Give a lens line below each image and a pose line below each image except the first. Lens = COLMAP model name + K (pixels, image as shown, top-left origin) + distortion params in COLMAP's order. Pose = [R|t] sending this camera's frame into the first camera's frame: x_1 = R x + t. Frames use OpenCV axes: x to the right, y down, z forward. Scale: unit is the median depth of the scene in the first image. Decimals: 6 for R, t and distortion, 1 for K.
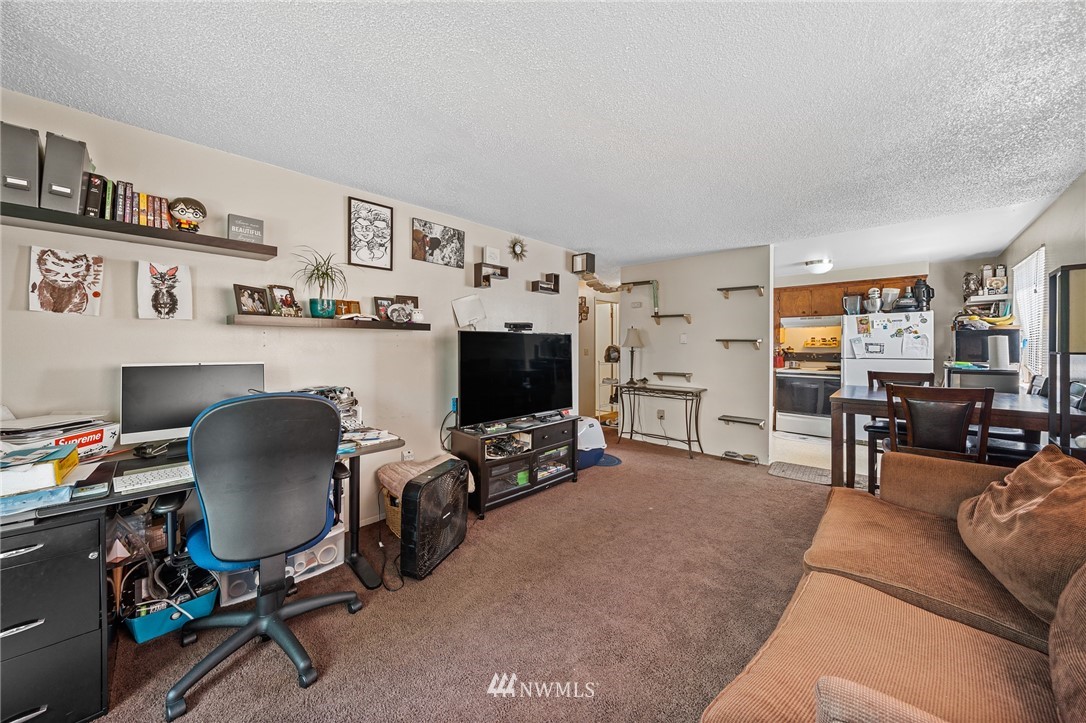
lens RADIAL K [[392.4, 0, 541.4], [0, 392.4, 344.7], [0, 0, 1]] dist [-0.001630, -0.000194]
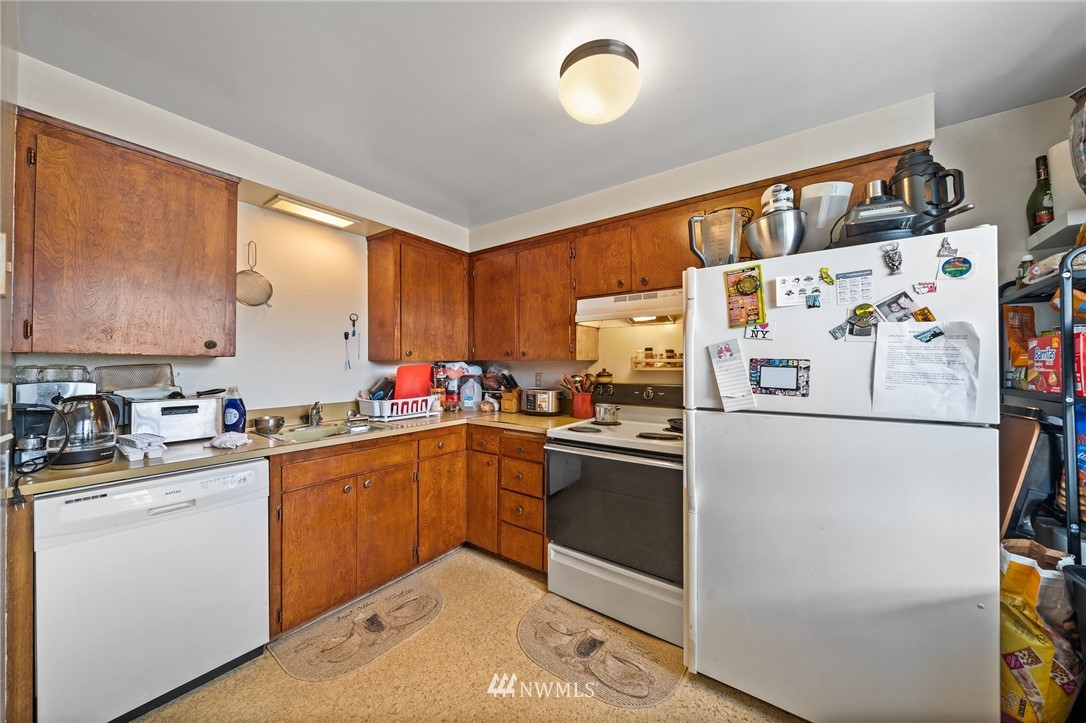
lens RADIAL K [[374.7, 0, 549.0], [0, 374.7, 360.8], [0, 0, 1]] dist [-0.006604, -0.000162]
pose [[0.989445, 0.007124, 0.144732, 0.642915], [-0.004869, 0.999861, -0.015929, 0.002409], [-0.144826, 0.015056, 0.989343, 0.752700]]
